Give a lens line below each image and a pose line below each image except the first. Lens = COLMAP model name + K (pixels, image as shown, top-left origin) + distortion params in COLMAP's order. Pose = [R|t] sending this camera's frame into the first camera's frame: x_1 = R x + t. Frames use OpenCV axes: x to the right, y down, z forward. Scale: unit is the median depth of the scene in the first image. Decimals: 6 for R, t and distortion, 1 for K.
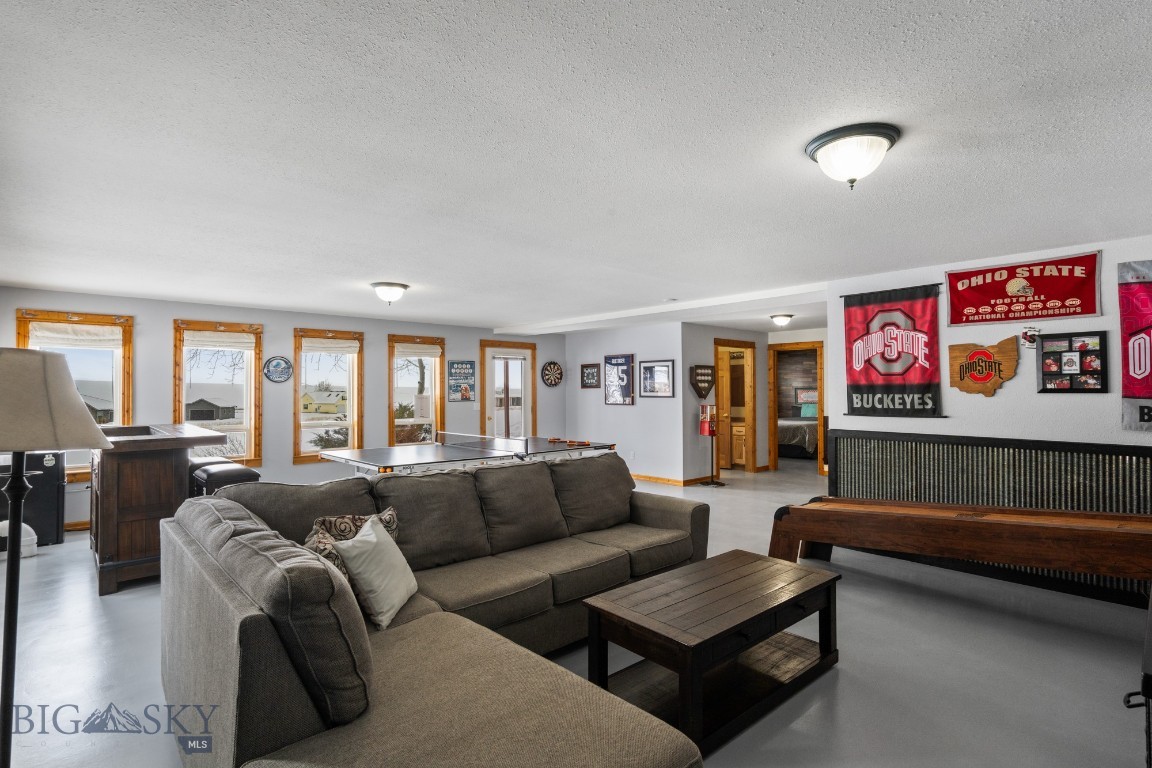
lens RADIAL K [[551.5, 0, 572.7], [0, 551.5, 383.1], [0, 0, 1]] dist [0.003262, -0.001521]
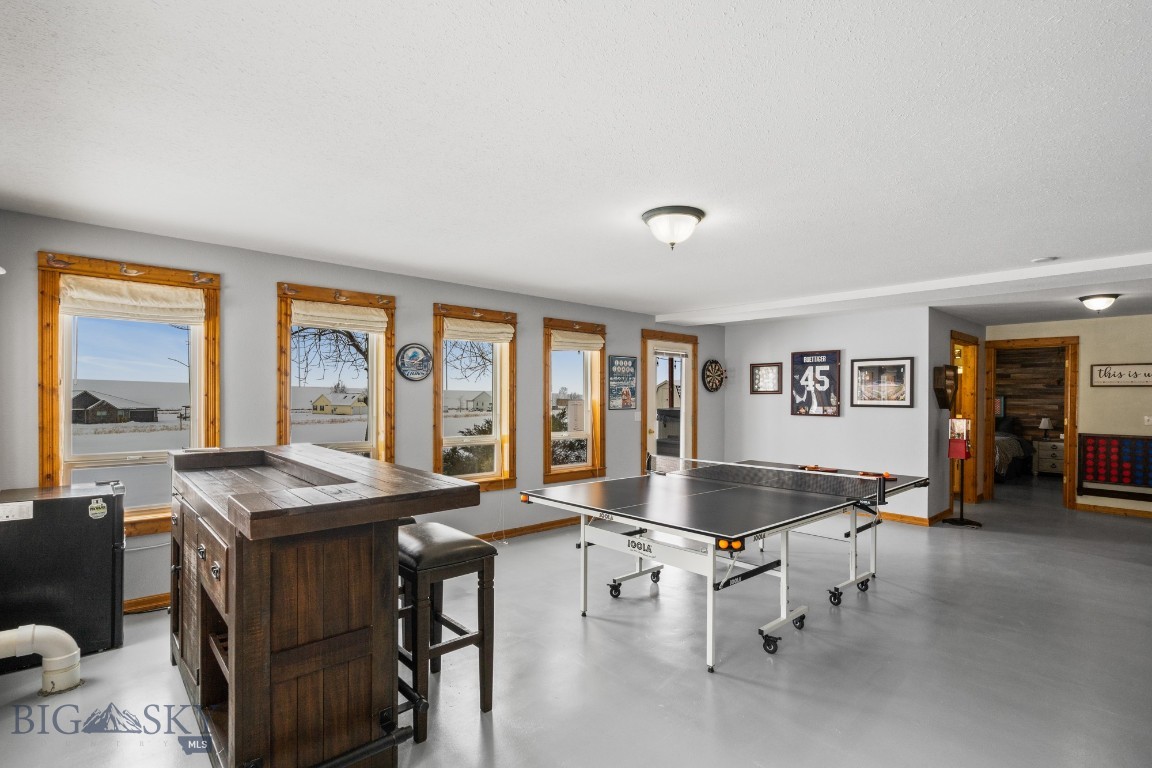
lens RADIAL K [[540.2, 0, 582.1], [0, 540.2, 402.5], [0, 0, 1]] dist [-0.000376, 0.001429]
pose [[0.999933, 0.011214, -0.002963, -0.347617], [-0.011133, 0.999592, 0.026309, 0.006126], [0.003257, -0.026274, 0.999649, 0.346183]]
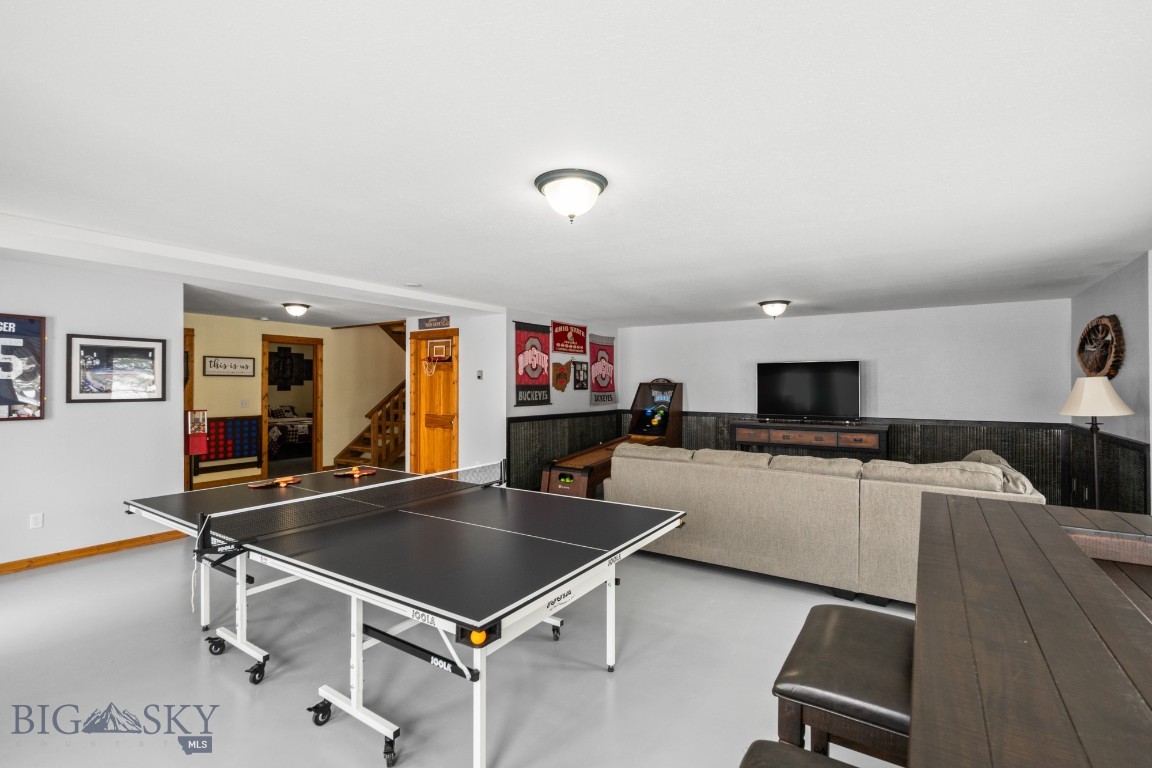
lens RADIAL K [[540.2, 0, 545.6], [0, 540.2, 381.3], [0, 0, 1]] dist [-0.000376, 0.001429]
pose [[-0.215626, 0.007228, 0.976449, -0.659503], [-0.014684, 0.999836, -0.010643, 0.005744], [-0.976366, -0.016633, -0.215485, 0.932633]]
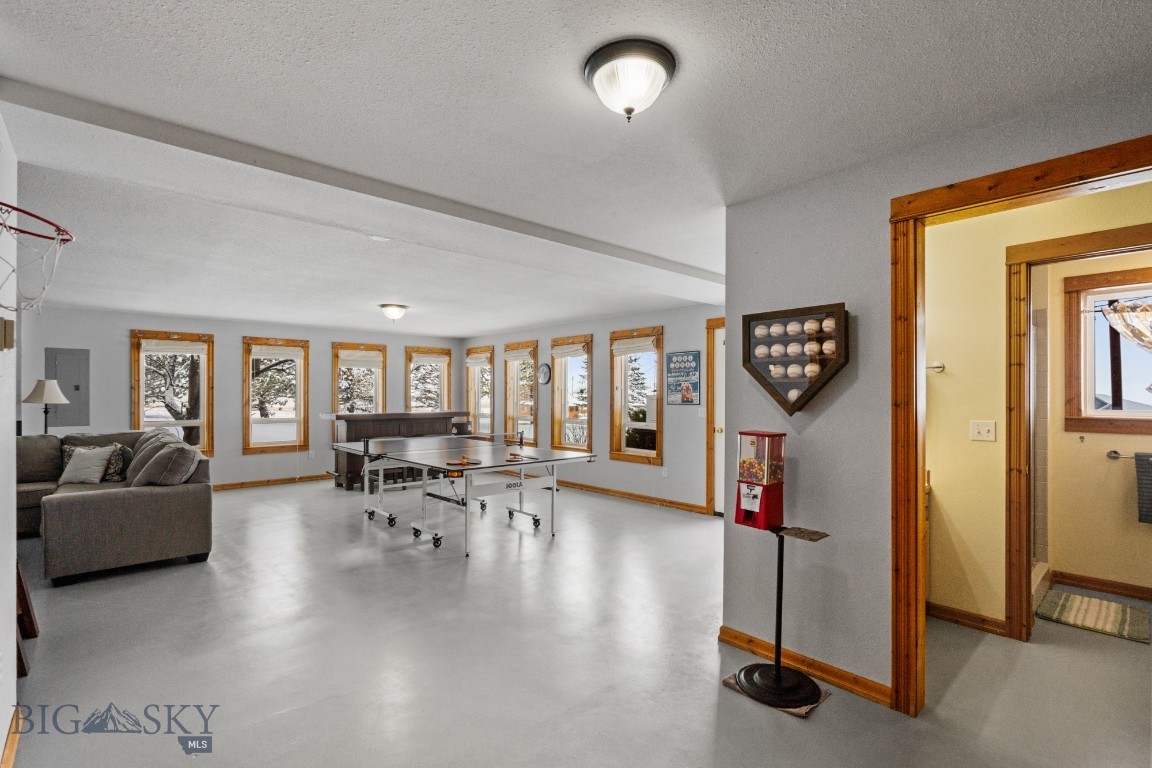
lens RADIAL K [[540.2, 0, 575.4], [0, 540.2, 387.8], [0, 0, 1]] dist [-0.000376, 0.001429]
pose [[-0.010250, -0.009941, -0.999898, 0.757819], [0.010494, 0.999894, -0.010048, 0.021576], [0.999892, -0.010596, -0.010144, 1.170857]]
